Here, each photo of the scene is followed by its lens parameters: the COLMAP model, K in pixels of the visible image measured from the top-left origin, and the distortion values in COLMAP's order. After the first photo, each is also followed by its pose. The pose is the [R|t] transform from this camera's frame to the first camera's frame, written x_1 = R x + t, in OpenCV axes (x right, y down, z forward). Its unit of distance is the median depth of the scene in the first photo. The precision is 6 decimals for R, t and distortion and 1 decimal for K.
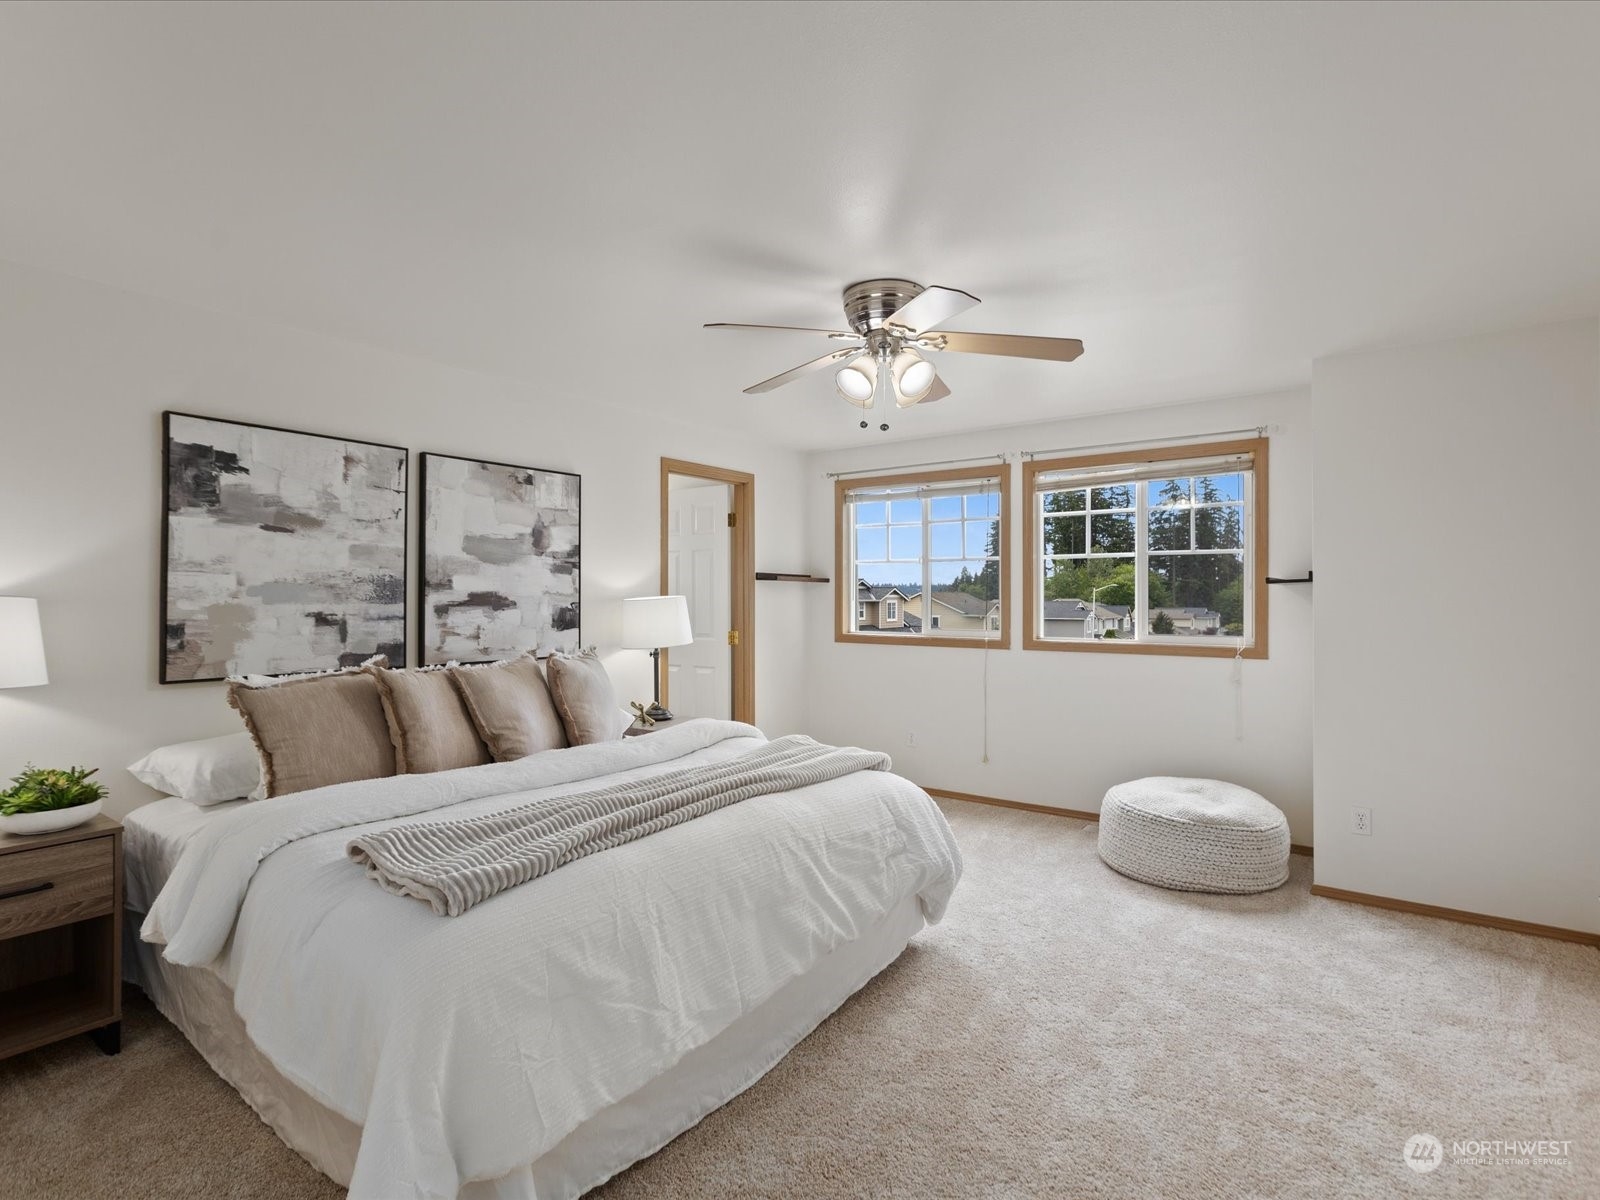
lens RADIAL K [[790.0, 0, 837.7], [0, 790.0, 598.4], [0, 0, 1]] dist [-0.000176, 0.000578]
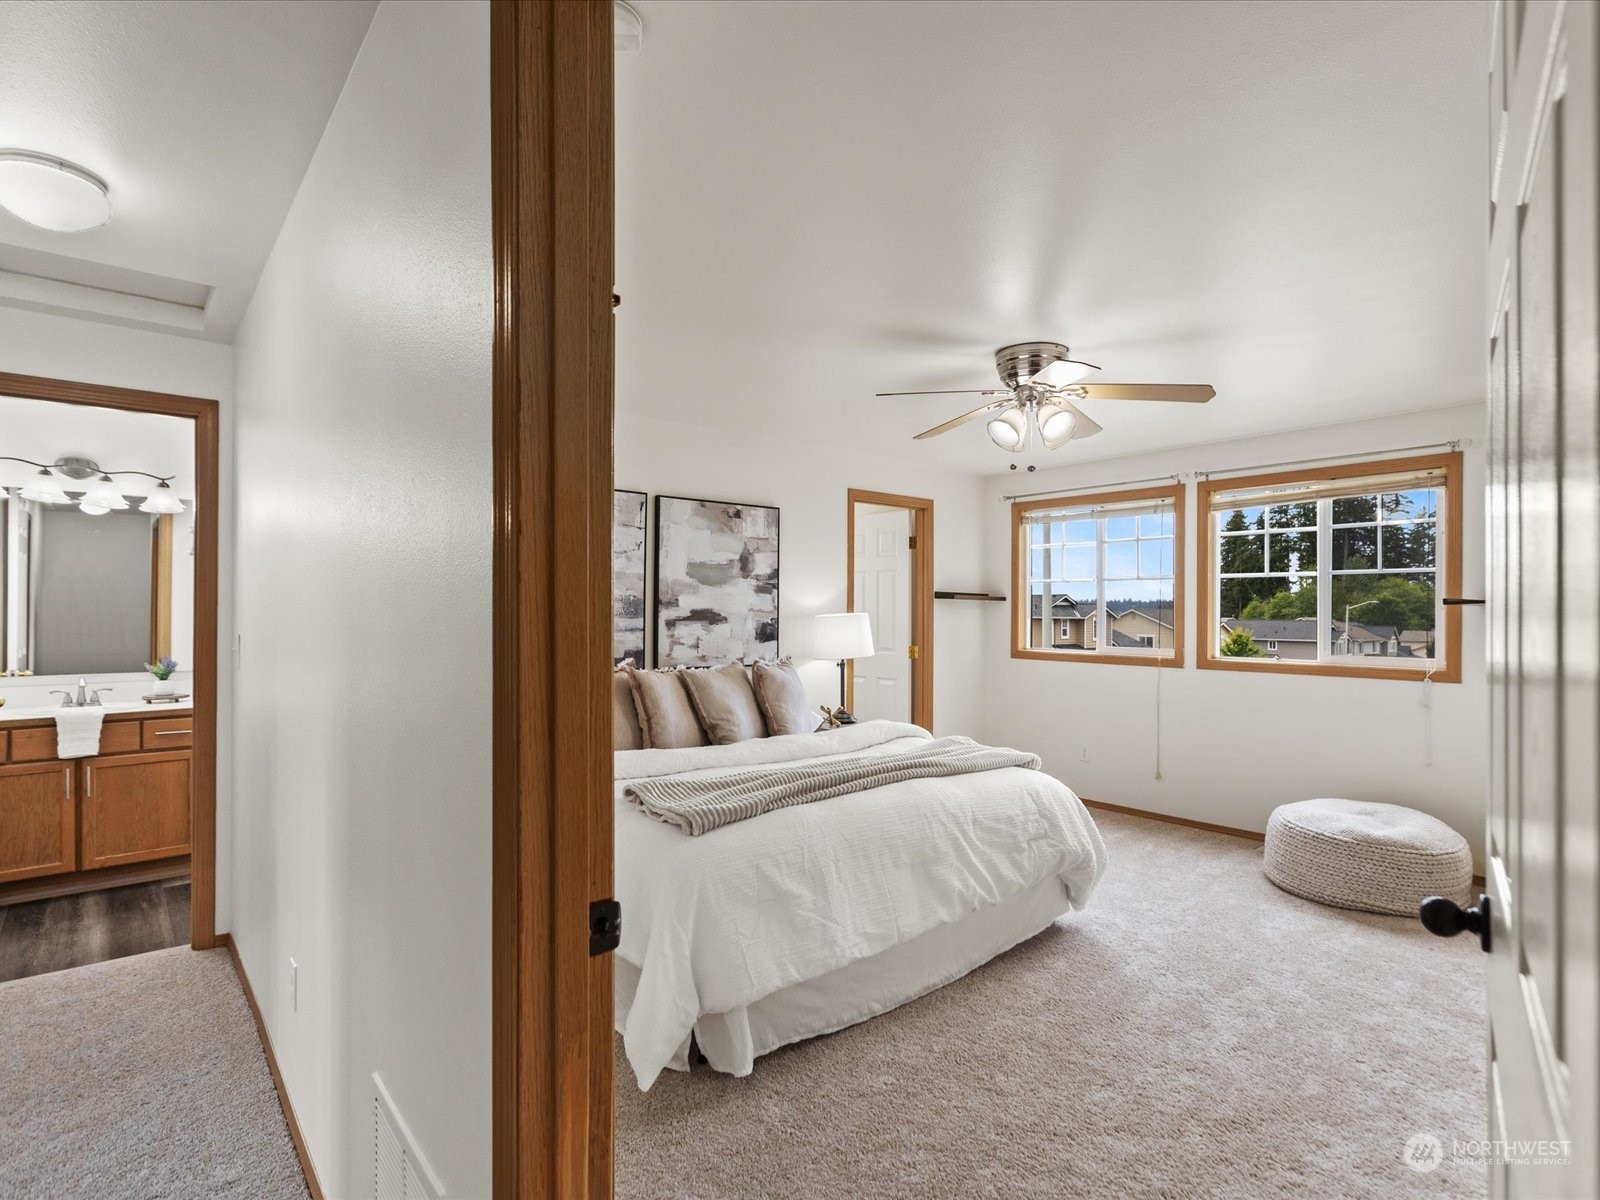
lens RADIAL K [[811.5, 0, 789.3], [0, 811.5, 592.6], [0, 0, 1]] dist [-0.001973, -0.000501]
pose [[0.955359, -0.001955, -0.295441, 0.065108], [-0.006029, 0.999641, -0.026111, -0.002634], [0.295386, 0.026726, 0.955004, -0.211165]]
